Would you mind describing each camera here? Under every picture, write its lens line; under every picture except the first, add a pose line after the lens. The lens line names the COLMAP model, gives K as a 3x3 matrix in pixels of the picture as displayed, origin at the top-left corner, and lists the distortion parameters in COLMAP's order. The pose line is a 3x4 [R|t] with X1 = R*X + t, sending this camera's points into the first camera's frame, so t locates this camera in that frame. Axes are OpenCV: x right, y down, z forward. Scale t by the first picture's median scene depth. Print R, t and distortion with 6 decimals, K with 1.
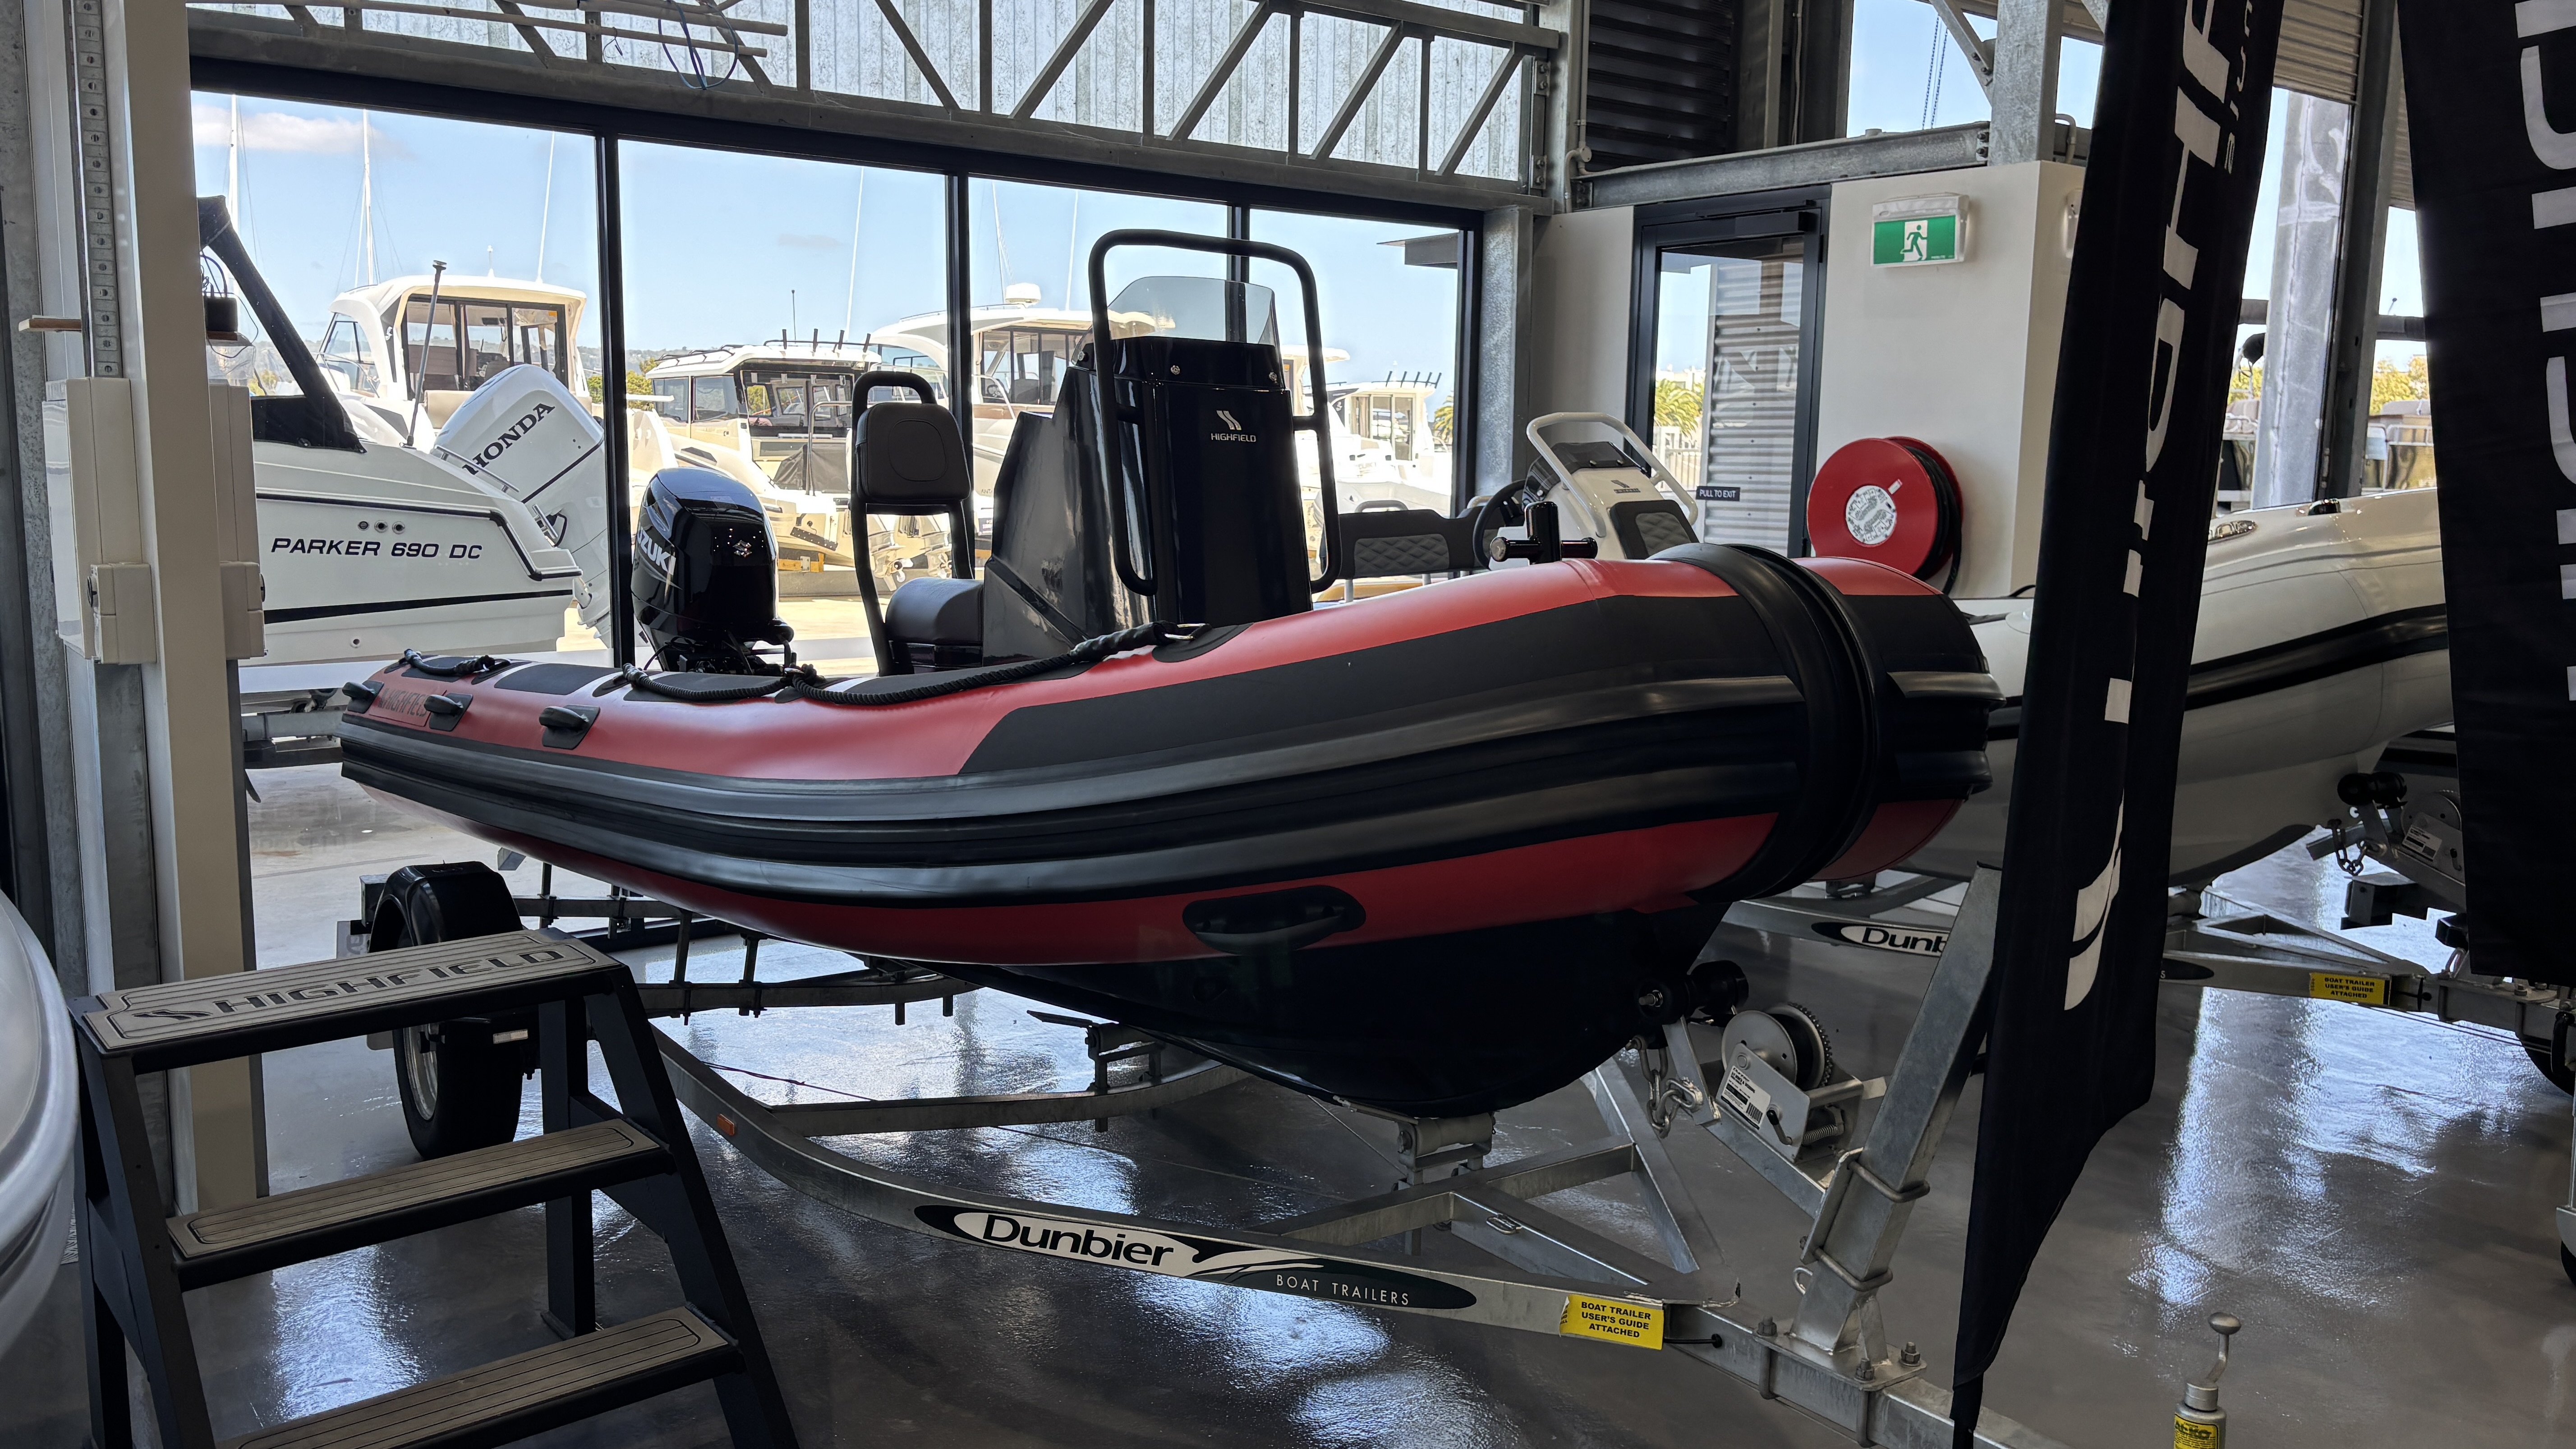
lens RADIAL K [[1962.0, 0, 1288.7], [0, 1962.0, 735.8], [0, 0, 1]] dist [0.055695, -0.051830]
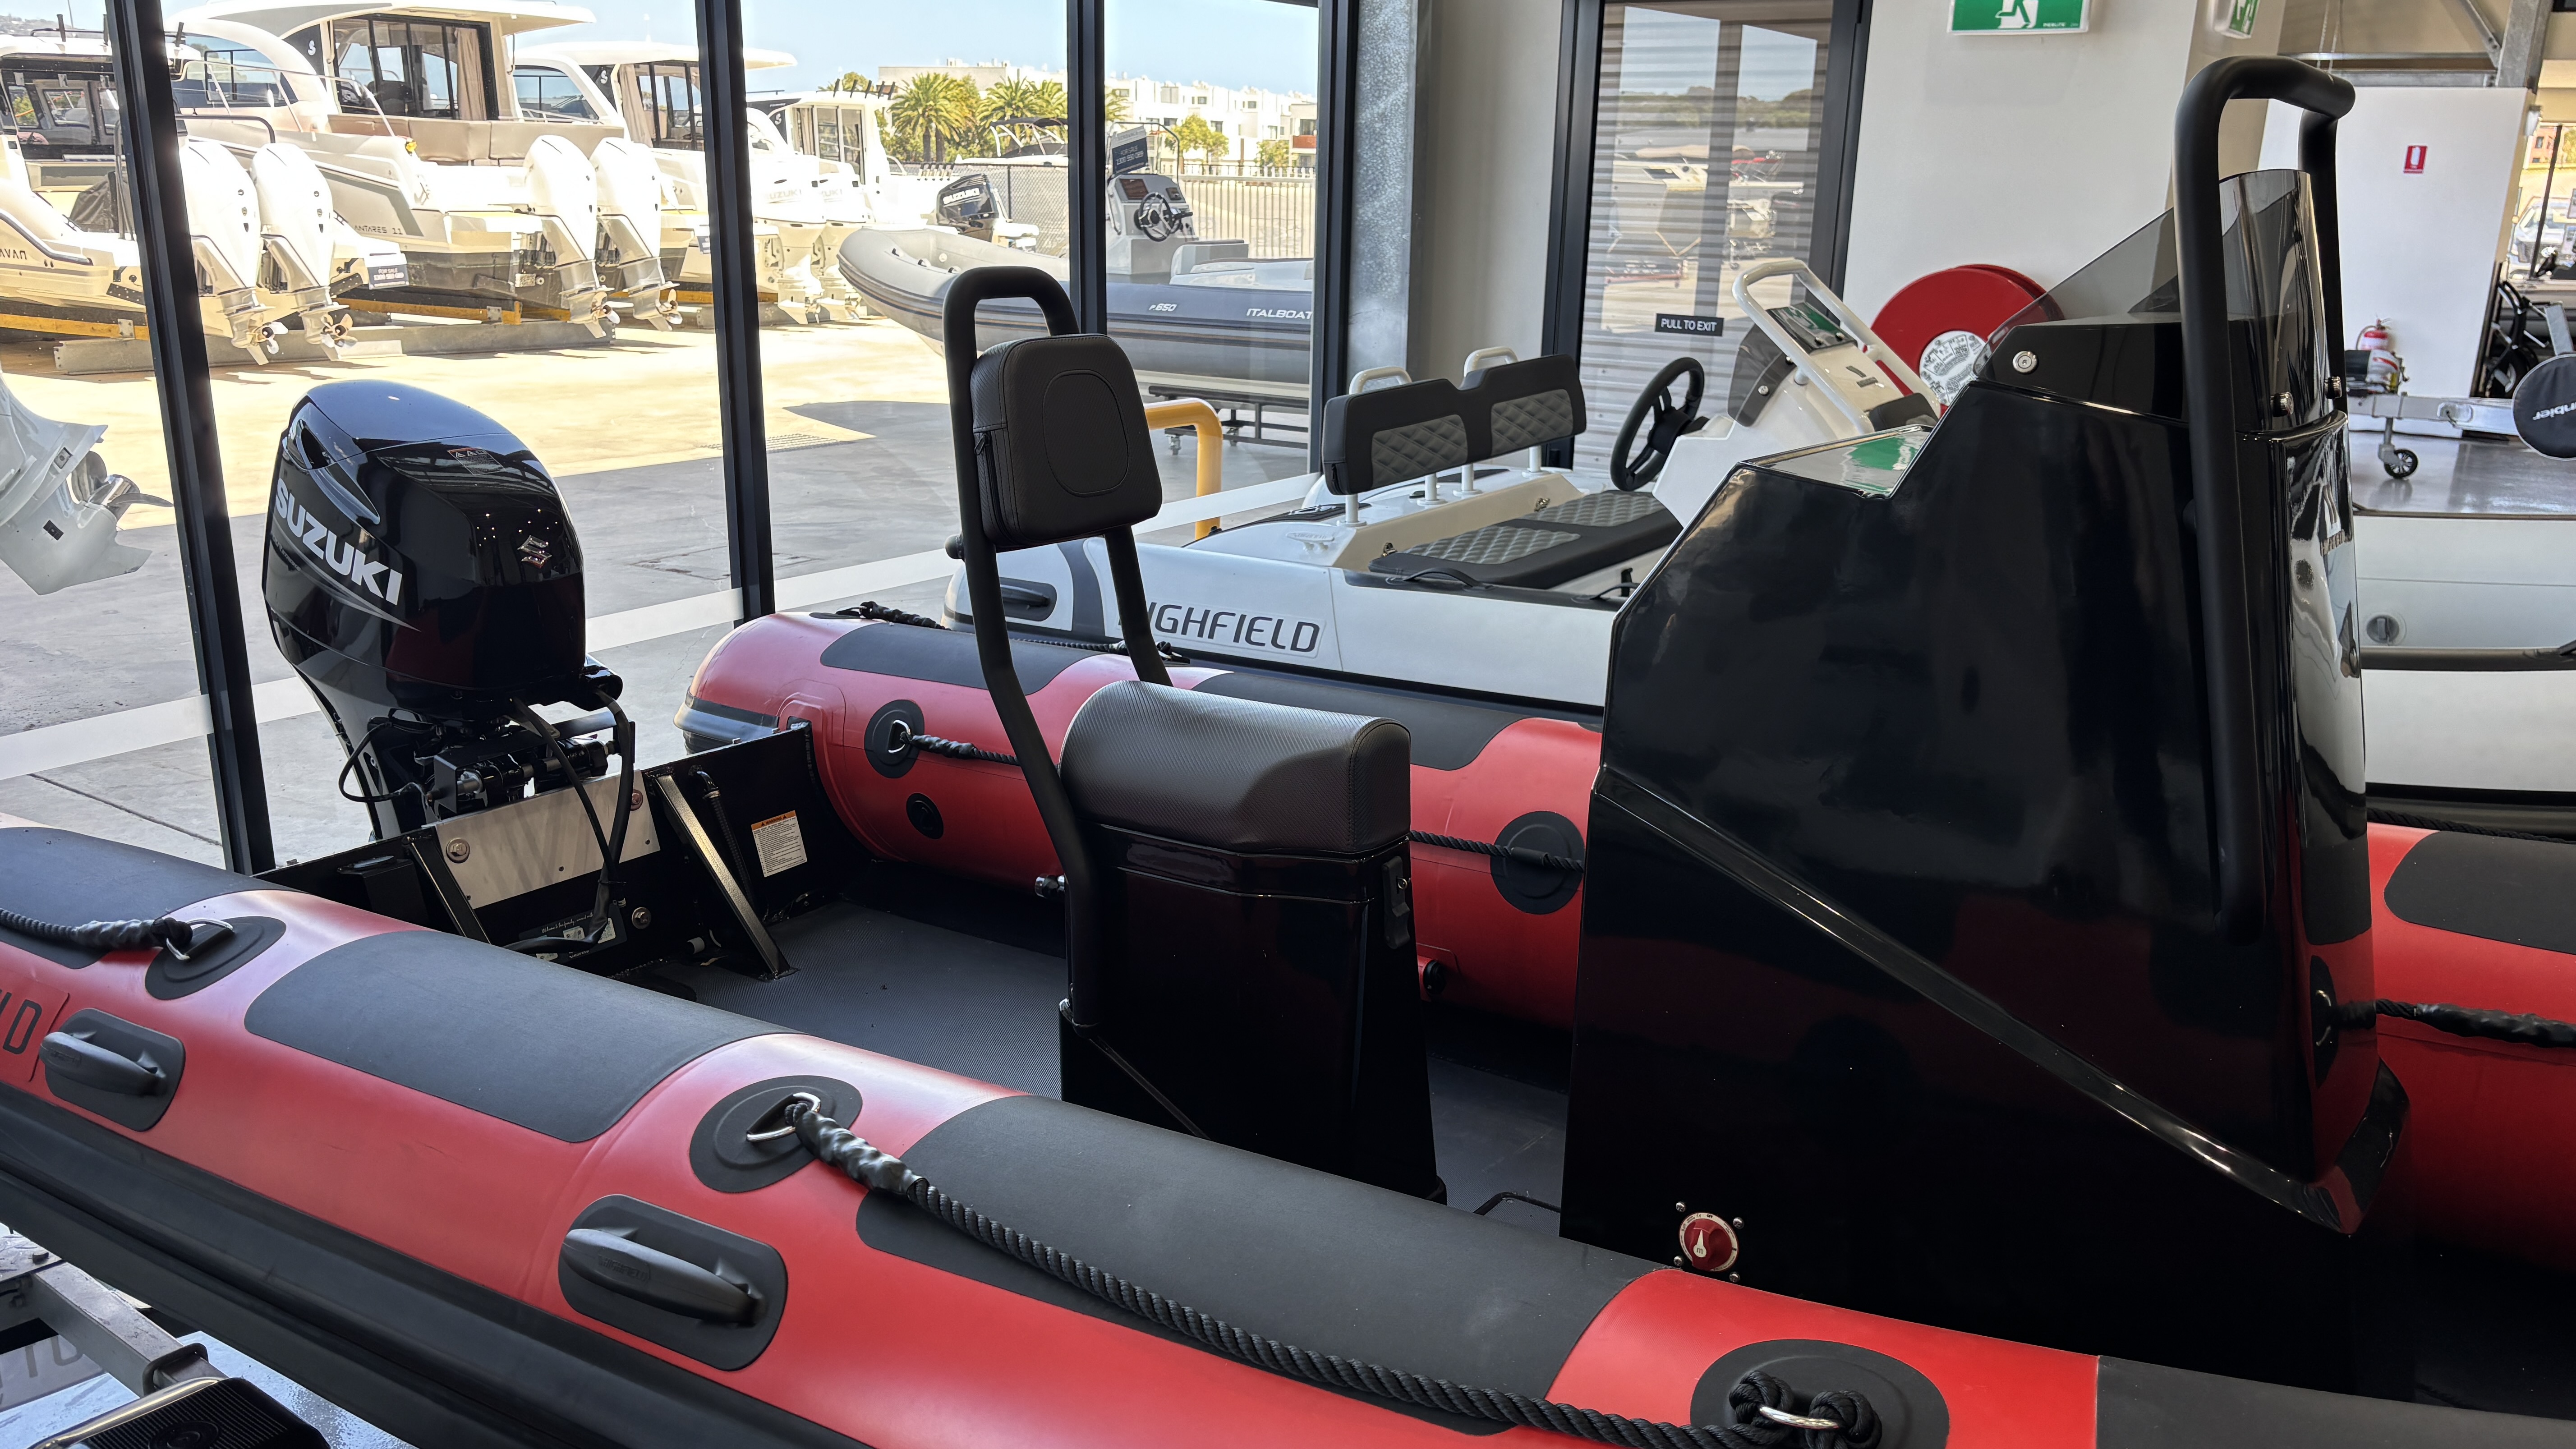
lens RADIAL K [[1962.0, 0, 1290.8], [0, 1962.0, 713.6], [0, 0, 1]] dist [0.055695, -0.051830]
pose [[0.948589, -0.081472, 0.305846, -0.066448], [0.039484, 0.989215, 0.141049, -0.031746], [-0.314039, -0.121722, 0.941575, 0.109164]]
